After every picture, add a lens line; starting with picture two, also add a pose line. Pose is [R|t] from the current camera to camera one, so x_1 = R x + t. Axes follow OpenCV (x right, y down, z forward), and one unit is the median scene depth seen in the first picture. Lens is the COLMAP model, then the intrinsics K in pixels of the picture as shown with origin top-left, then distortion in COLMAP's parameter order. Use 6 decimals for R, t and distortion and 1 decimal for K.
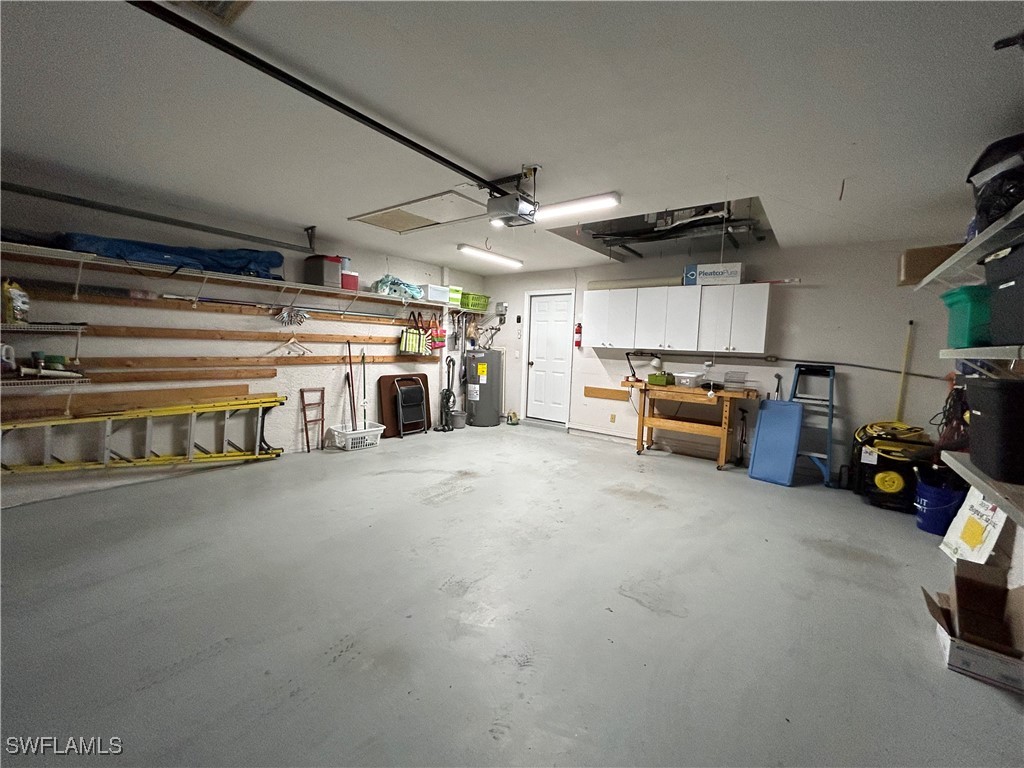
lens RADIAL K [[416.4, 0, 509.9], [0, 416.4, 381.5], [0, 0, 1]] dist [0.001083, 0.000724]
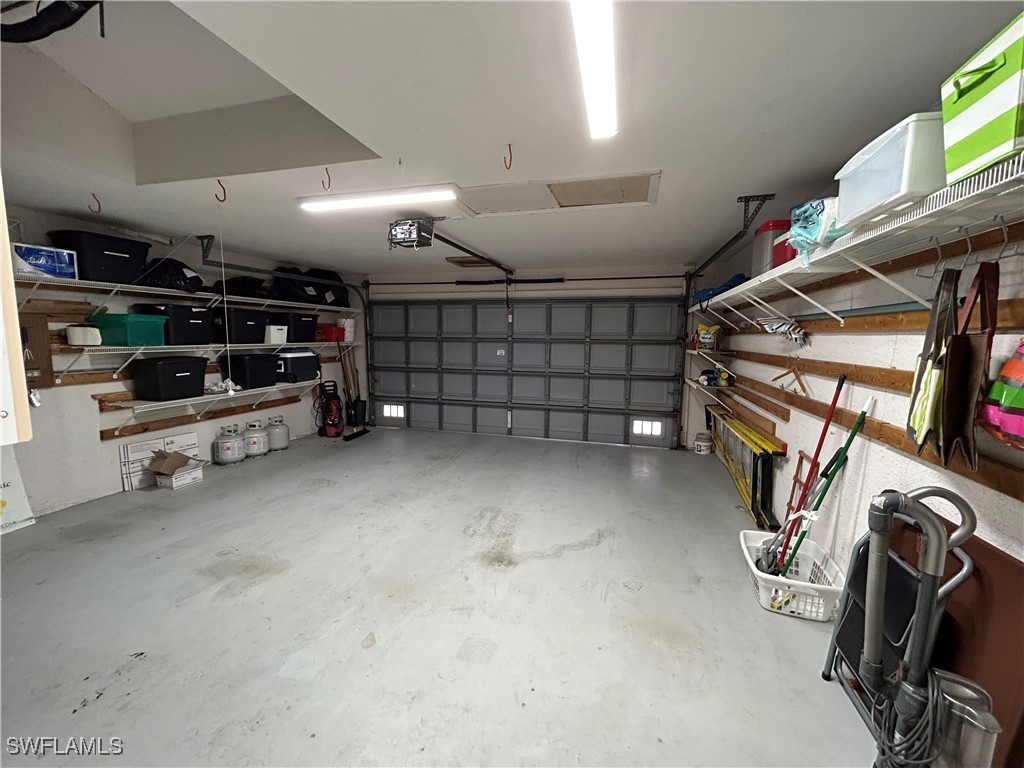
lens RADIAL K [[416.4, 0, 506.5], [0, 416.4, 383.2], [0, 0, 1]] dist [0.001083, 0.000724]
pose [[-0.933675, 0.000052, -0.358120, 0.130867], [-0.071719, 0.979715, 0.187125, -0.193612], [0.350866, 0.200398, -0.914732, 1.688651]]
